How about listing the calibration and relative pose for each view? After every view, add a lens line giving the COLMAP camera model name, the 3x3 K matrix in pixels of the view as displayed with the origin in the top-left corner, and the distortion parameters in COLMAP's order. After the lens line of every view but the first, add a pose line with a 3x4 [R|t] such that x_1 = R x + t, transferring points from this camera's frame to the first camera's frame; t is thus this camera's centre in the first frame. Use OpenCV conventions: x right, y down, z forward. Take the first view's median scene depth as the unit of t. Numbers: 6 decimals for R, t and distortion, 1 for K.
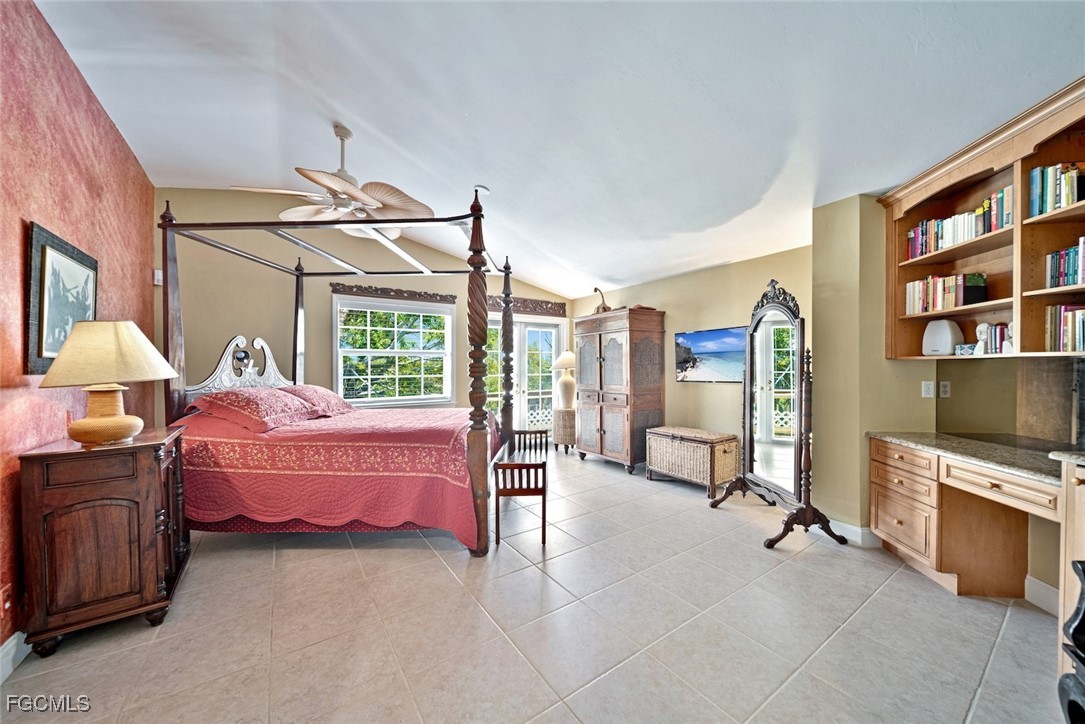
lens RADIAL K [[383.7, 0, 552.8], [0, 383.7, 369.4], [0, 0, 1]] dist [-0.000403, -0.000271]
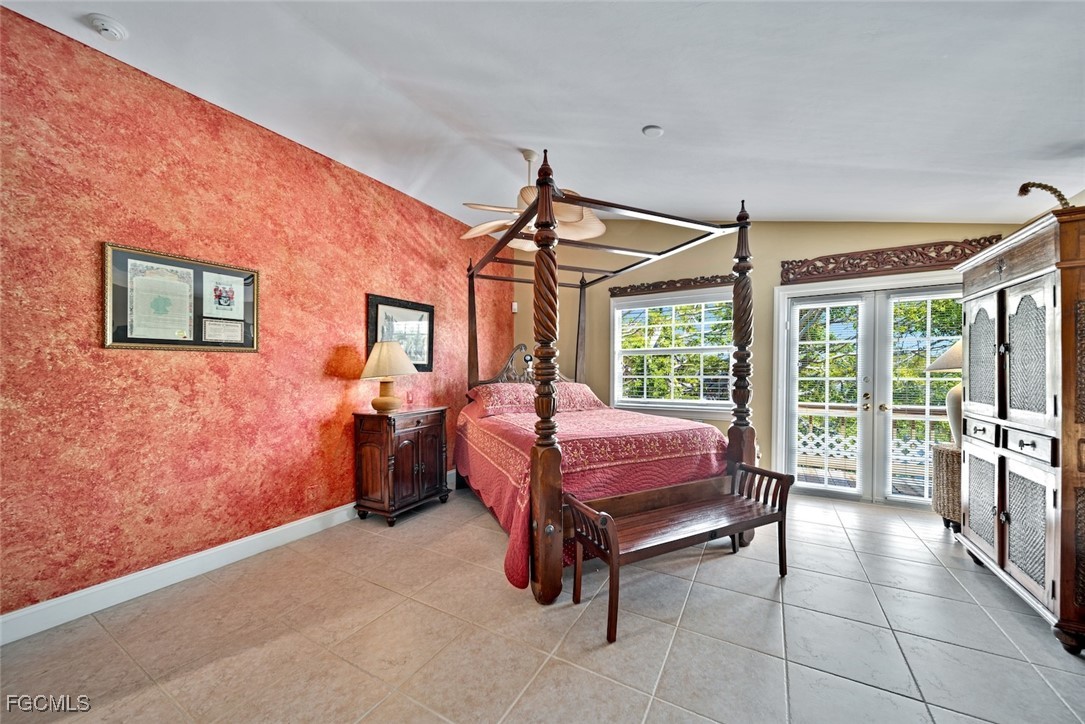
lens RADIAL K [[383.7, 0, 551.1], [0, 383.7, 367.6], [0, 0, 1]] dist [-0.000403, -0.000271]
pose [[0.443061, 0.001688, -0.896490, 0.348325], [0.000316, 0.999998, 0.002039, -0.006110], [0.896491, -0.001187, 0.443060, 0.422937]]
